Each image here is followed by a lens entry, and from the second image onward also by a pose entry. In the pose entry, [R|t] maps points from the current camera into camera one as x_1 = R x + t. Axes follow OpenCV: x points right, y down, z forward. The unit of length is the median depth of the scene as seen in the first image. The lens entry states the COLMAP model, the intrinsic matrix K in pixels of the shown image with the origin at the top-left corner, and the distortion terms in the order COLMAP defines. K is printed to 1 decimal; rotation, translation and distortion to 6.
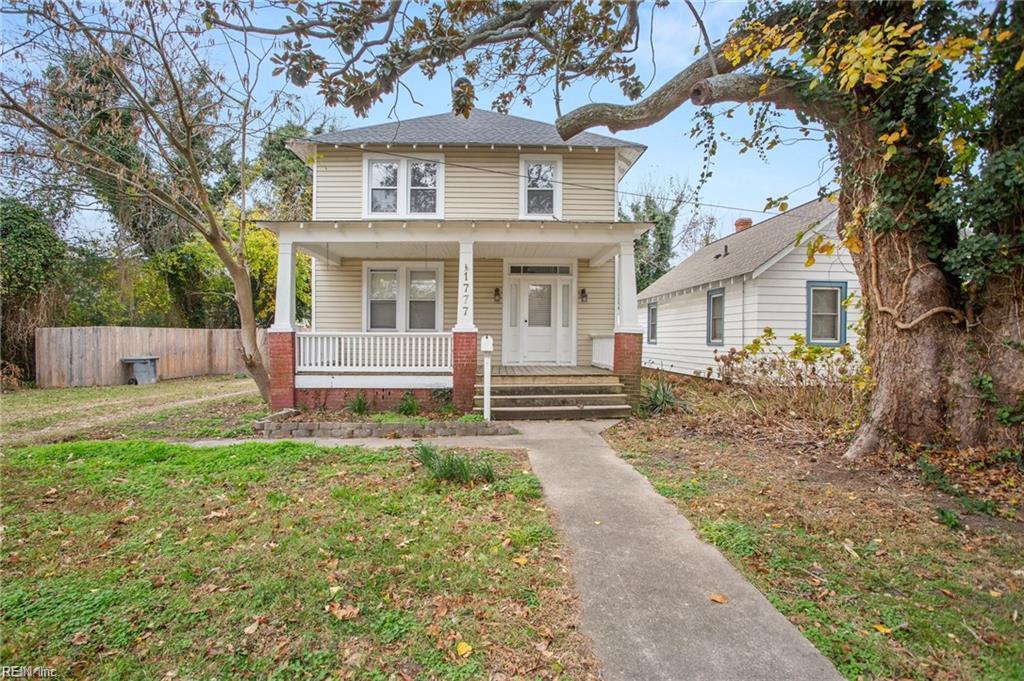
lens RADIAL K [[480.6, 0, 512.0], [0, 480.6, 340.5], [0, 0, 1]] dist [0.000010, 0.000139]
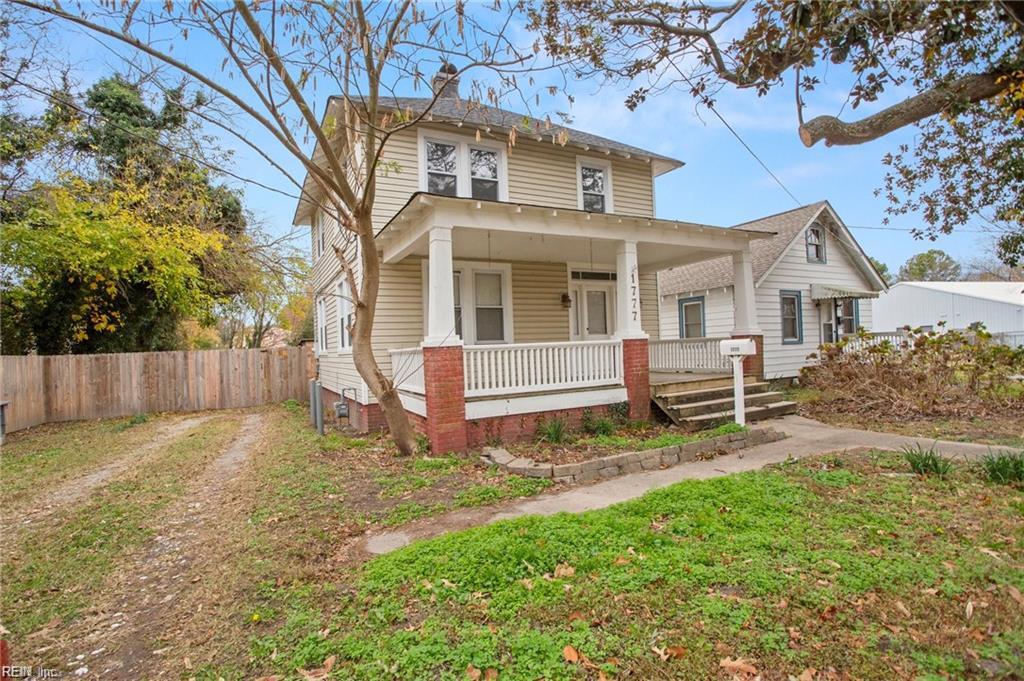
lens RADIAL K [[480.6, 0, 512.0], [0, 480.6, 340.5], [0, 0, 1]] dist [0.000010, 0.000139]
pose [[0.897298, -0.033832, 0.440127, -0.602443], [0.047437, 0.998675, -0.019944, -0.005950], [-0.438870, 0.038774, 0.897714, 0.238405]]
